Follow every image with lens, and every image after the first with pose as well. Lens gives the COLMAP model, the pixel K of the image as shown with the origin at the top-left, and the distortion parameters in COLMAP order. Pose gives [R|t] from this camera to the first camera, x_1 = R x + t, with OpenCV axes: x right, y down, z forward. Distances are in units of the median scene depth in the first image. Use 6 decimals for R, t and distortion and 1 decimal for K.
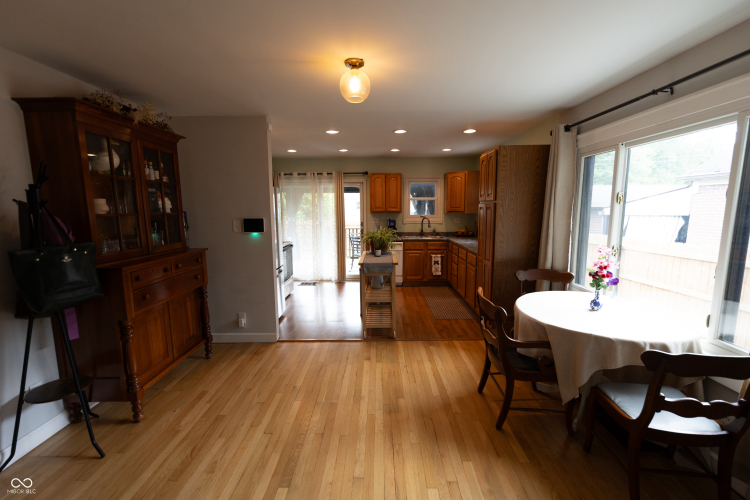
lens RADIAL K [[332.8, 0, 373.9], [0, 332.8, 253.6], [0, 0, 1]] dist [0.001603, 0.000337]
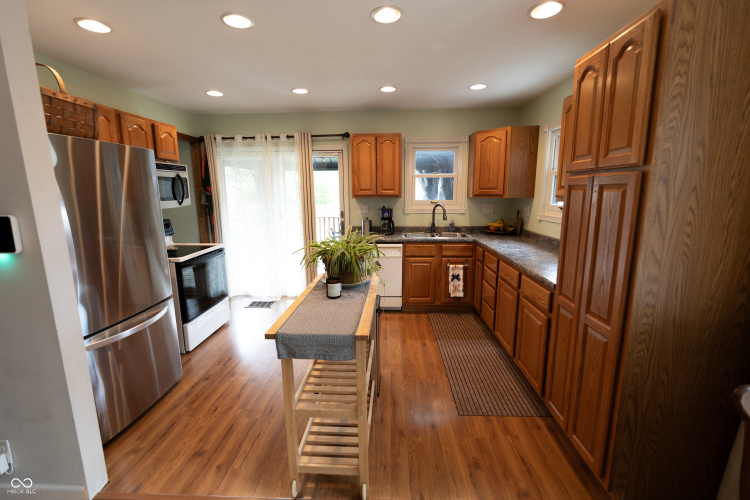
lens RADIAL K [[332.8, 0, 373.9], [0, 332.8, 253.6], [0, 0, 1]] dist [0.001603, 0.000337]
pose [[0.999518, 0.001399, -0.031018, 0.052494], [0.000179, 0.998708, 0.050809, -0.048864], [0.031049, -0.050791, 0.998227, 0.369608]]
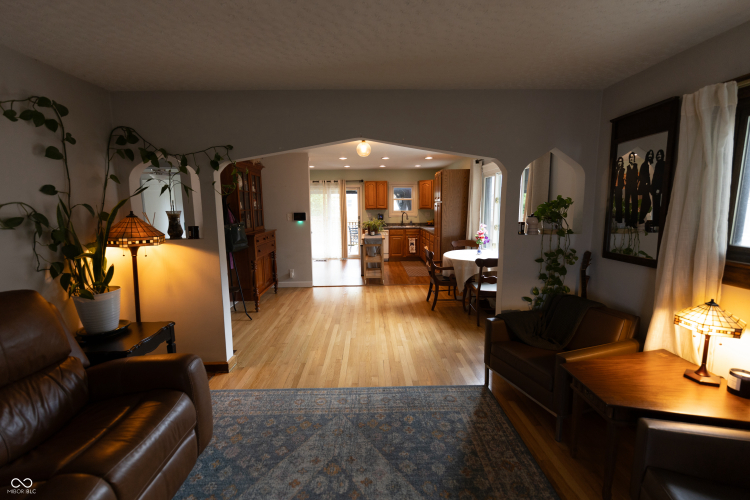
lens RADIAL K [[321.5, 0, 375.0], [0, 321.5, 250.0], [0, 0, 1]] dist [0.000449, 0.000089]
pose [[0.999278, -0.009402, 0.036816, -0.022694], [0.009349, 0.999955, 0.001606, 0.049134], [-0.036829, -0.001260, 0.999321, -0.370001]]
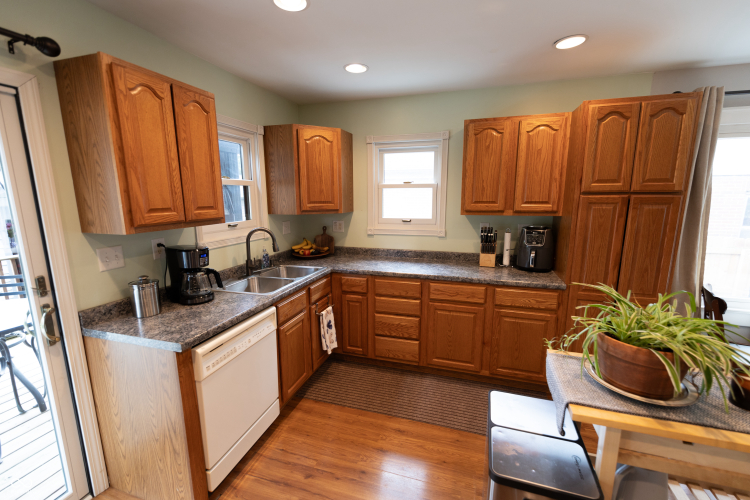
lens RADIAL K [[321.5, 0, 375.0], [0, 321.5, 250.0], [0, 0, 1]] dist [0.000449, 0.000089]
pose [[0.268420, -0.163705, 0.949290, -0.190609], [0.135740, 0.982049, 0.130972, -0.120820], [-0.953690, 0.093700, 0.285823, 0.800018]]
